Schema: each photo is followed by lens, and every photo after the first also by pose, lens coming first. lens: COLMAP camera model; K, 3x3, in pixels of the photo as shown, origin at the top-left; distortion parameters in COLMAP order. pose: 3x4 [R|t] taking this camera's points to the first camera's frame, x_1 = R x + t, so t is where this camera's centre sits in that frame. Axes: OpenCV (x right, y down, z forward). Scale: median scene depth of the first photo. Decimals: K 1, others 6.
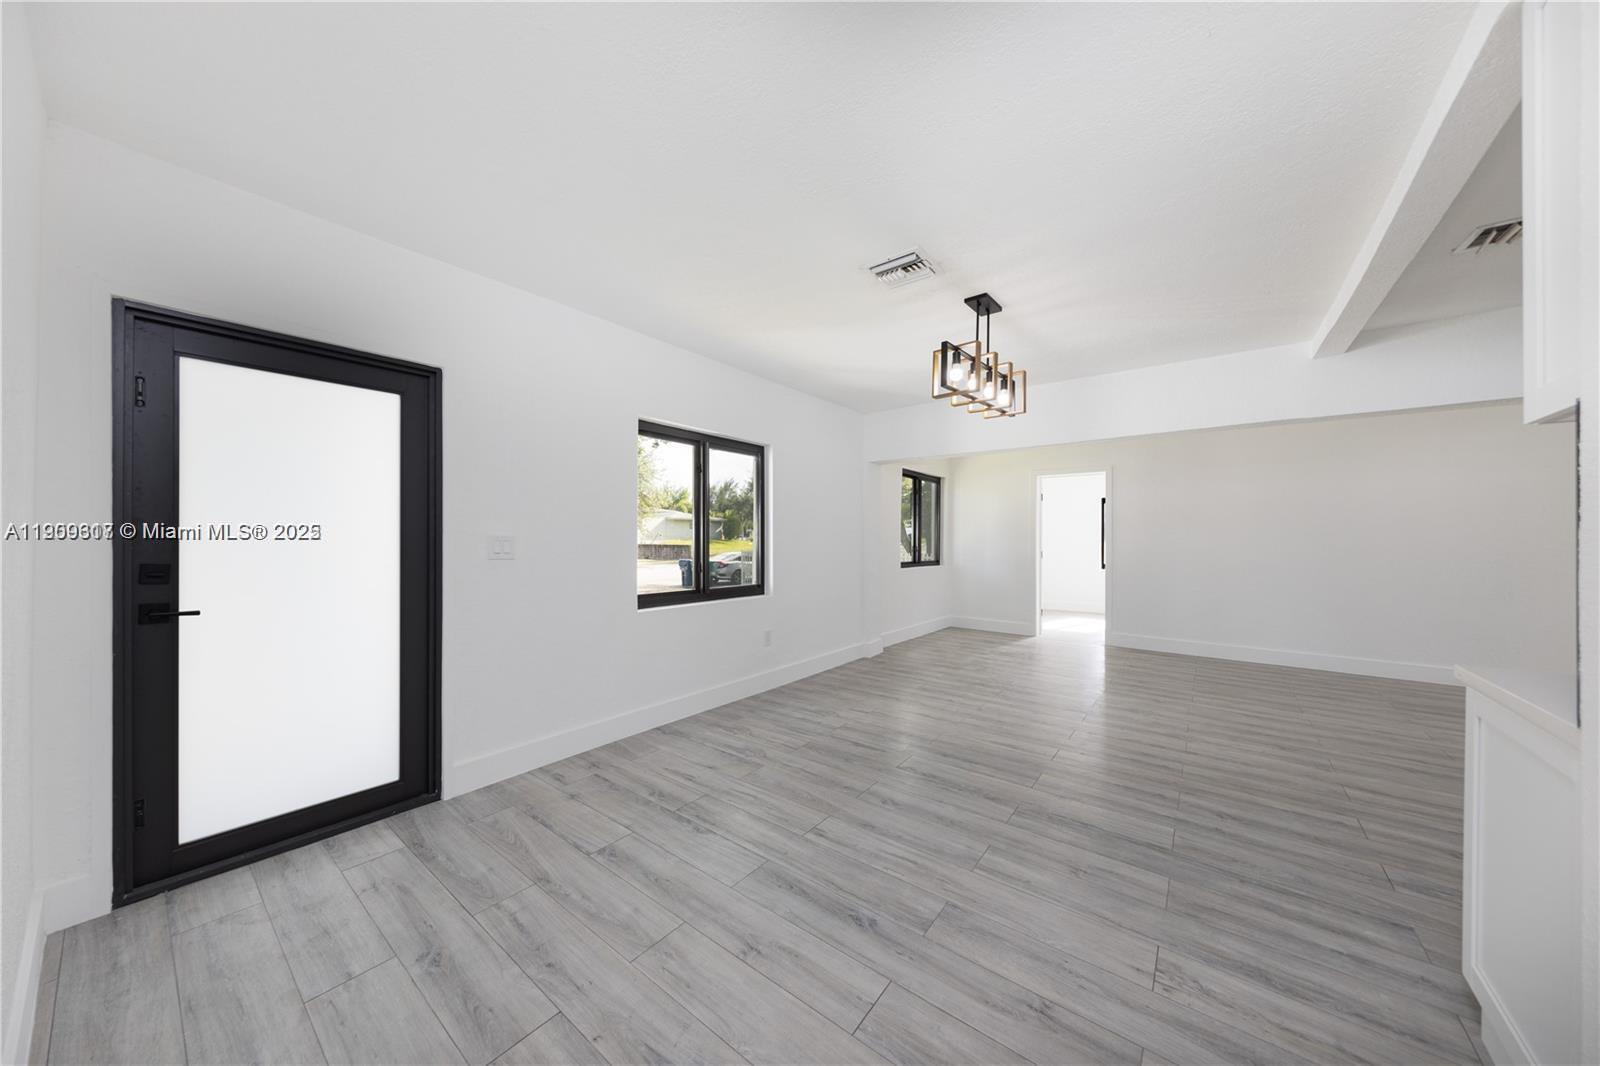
lens RADIAL K [[528.6, 0, 801.5], [0, 528.6, 538.1], [0, 0, 1]] dist [0.000337, -0.000153]
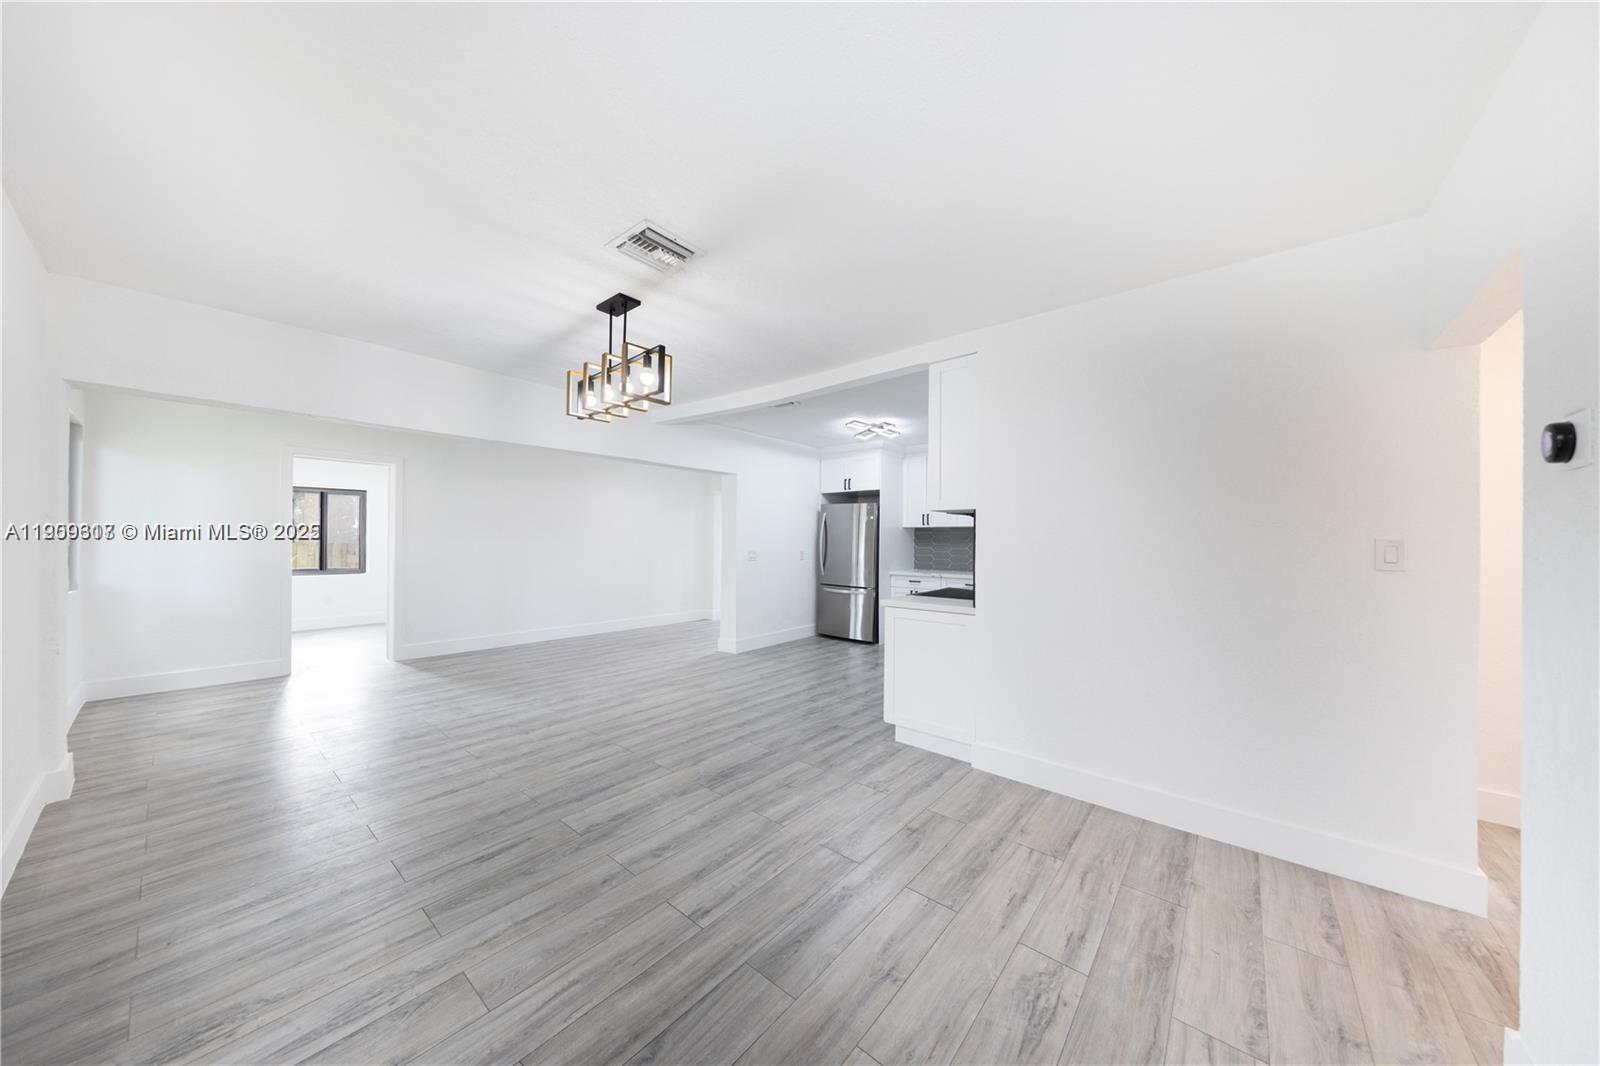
lens RADIAL K [[528.6, 0, 801.5], [0, 528.6, 538.1], [0, 0, 1]] dist [0.000337, -0.000153]
pose [[0.030112, -0.002360, 0.999544, -0.685345], [-0.008364, 0.999962, 0.002613, -0.027273], [-0.999512, -0.008439, 0.030092, 0.718334]]
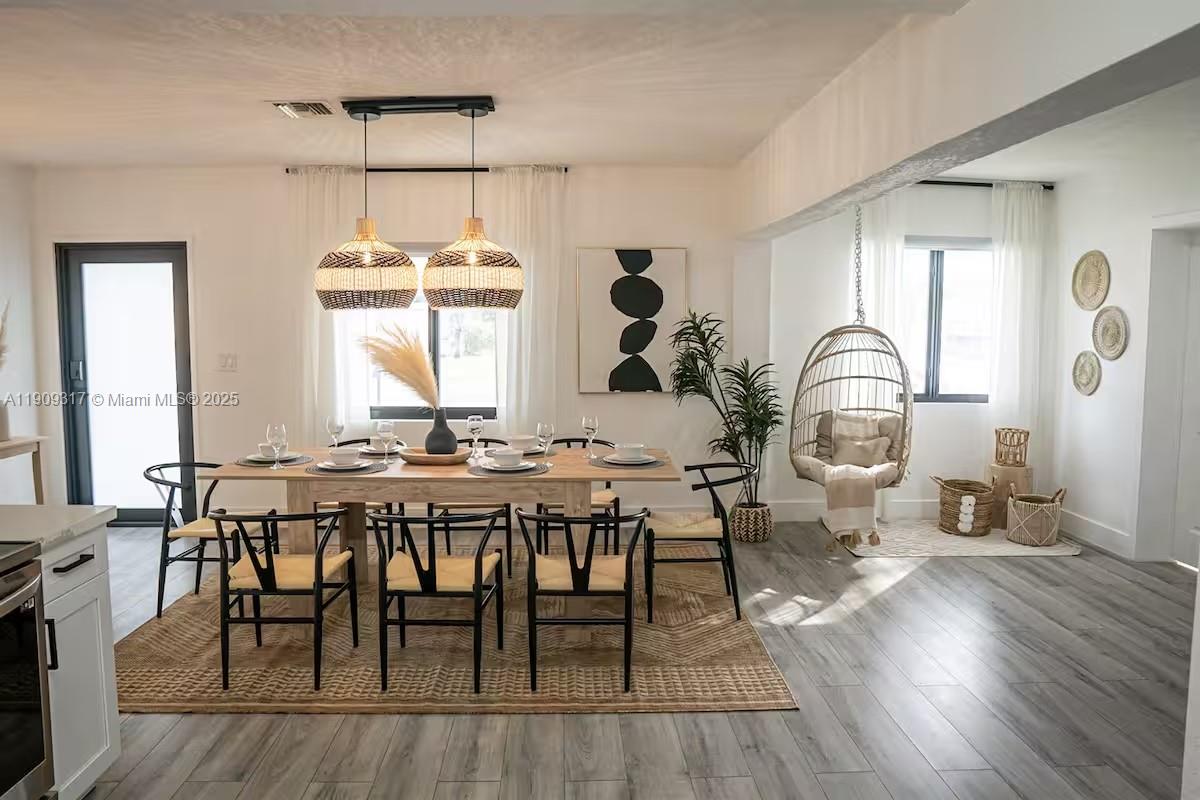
lens RADIAL K [[849.2, 0, 600.0], [0, 849.2, 400.0], [0, 0, 1]] dist [-0.113331, 0.048201]
pose [[0.642614, 0.066068, -0.763336, 1.805331], [0.000558, 0.996235, 0.086696, -0.075486], [0.766190, -0.056138, 0.640158, 0.377246]]
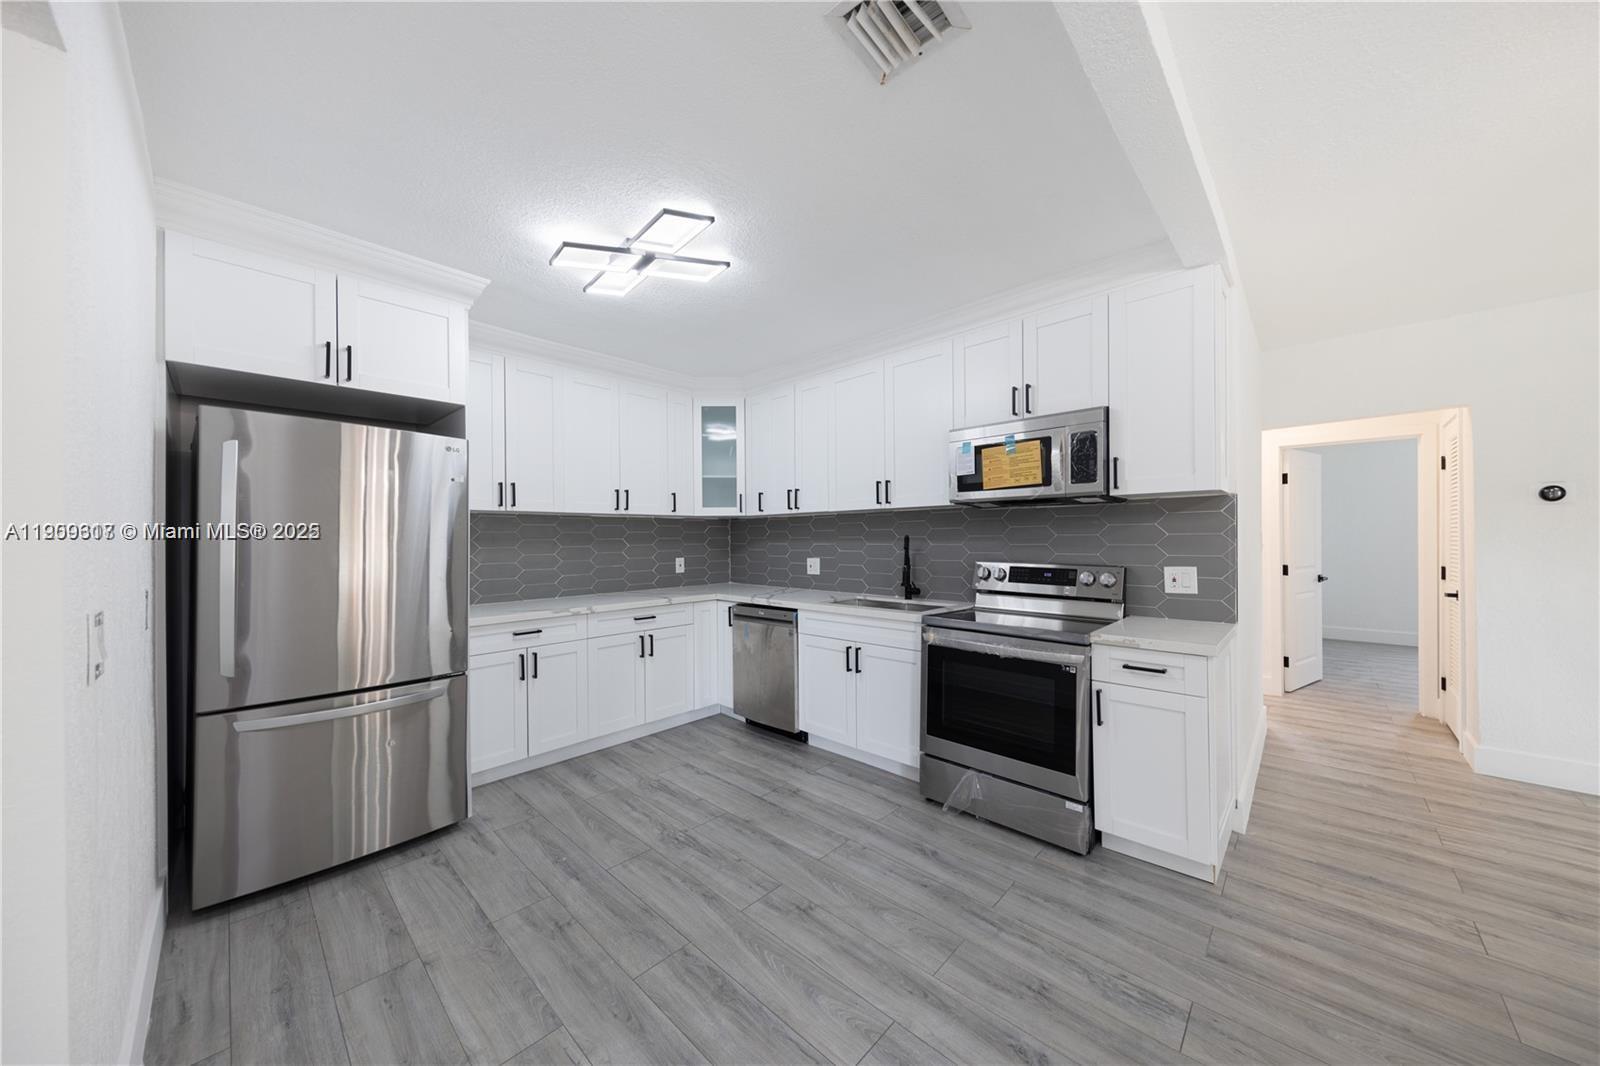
lens RADIAL K [[543.6, 0, 805.4], [0, 543.6, 541.7], [0, 0, 1]] dist [-0.001378, -0.000324]
pose [[-0.995784, 0.003606, 0.091662, 1.183831], [0.004134, 0.999976, 0.005570, -0.016381], [-0.091639, 0.005925, -0.995775, 1.353593]]
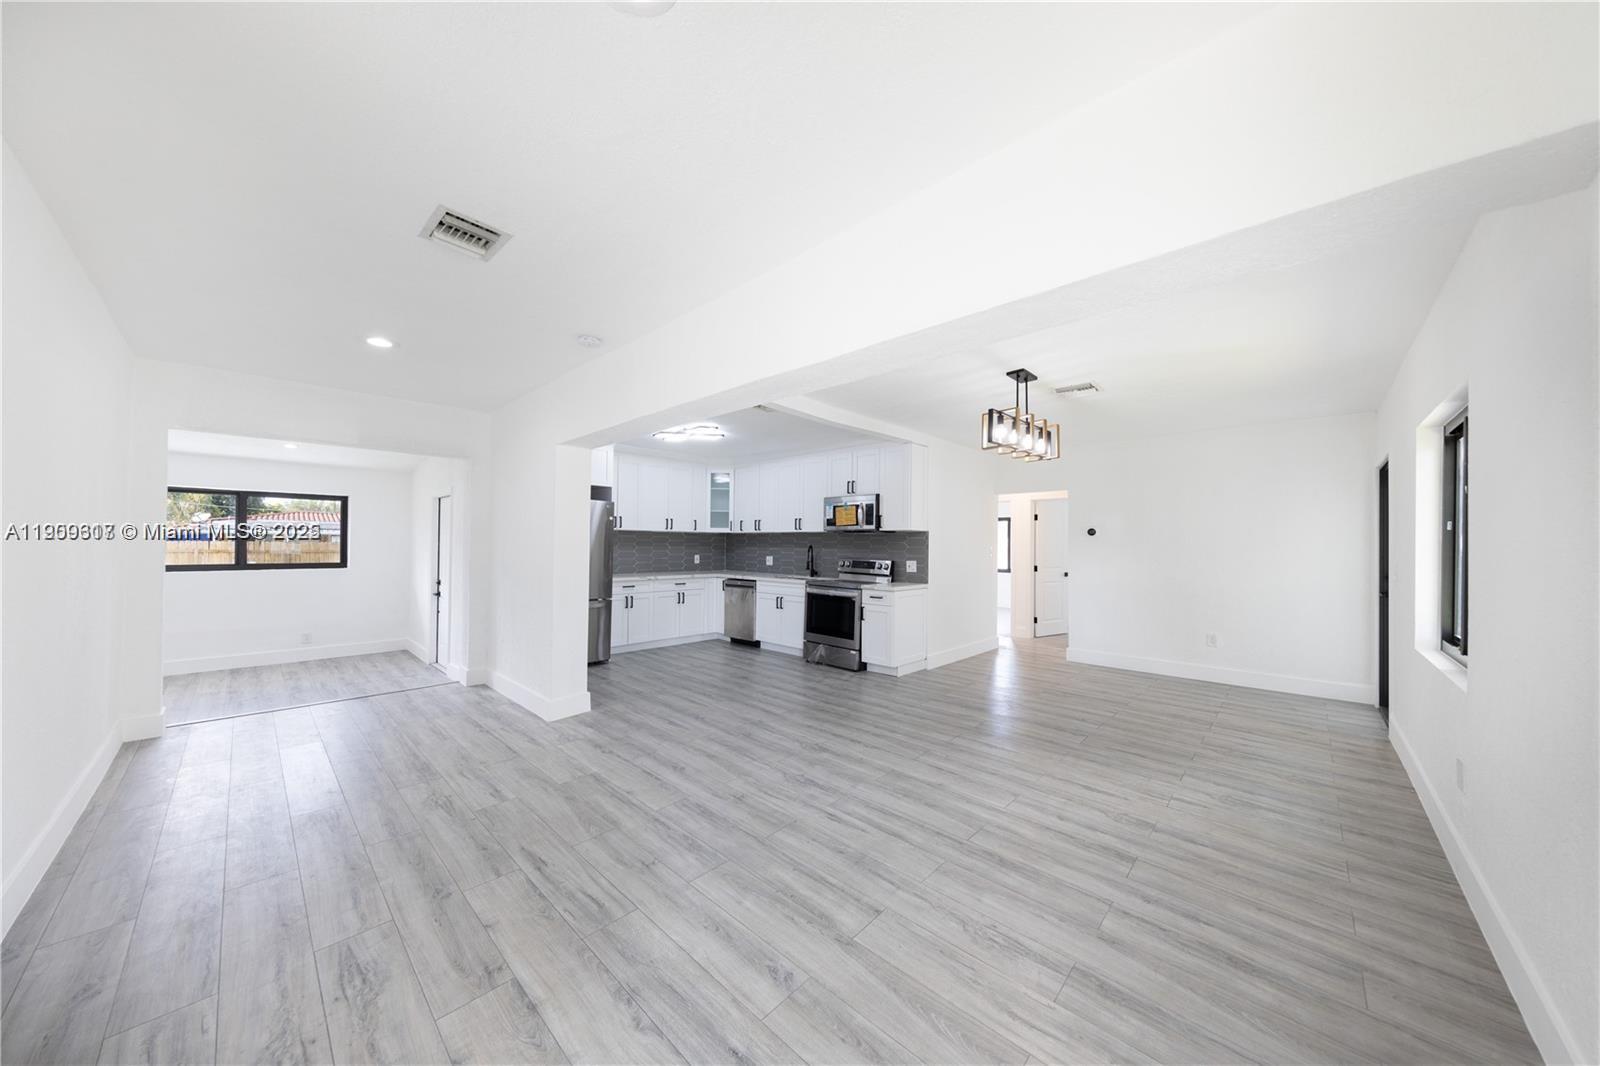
lens RADIAL K [[524.5, 0, 808.4], [0, 524.5, 540.7], [0, 0, 1]] dist [0.000171, -0.000005]
pose [[-0.995873, -0.014341, 0.089615, 0.836689], [-0.015242, 0.999840, -0.009375, -0.021172], [-0.089466, -0.010702, -0.995932, 2.604892]]
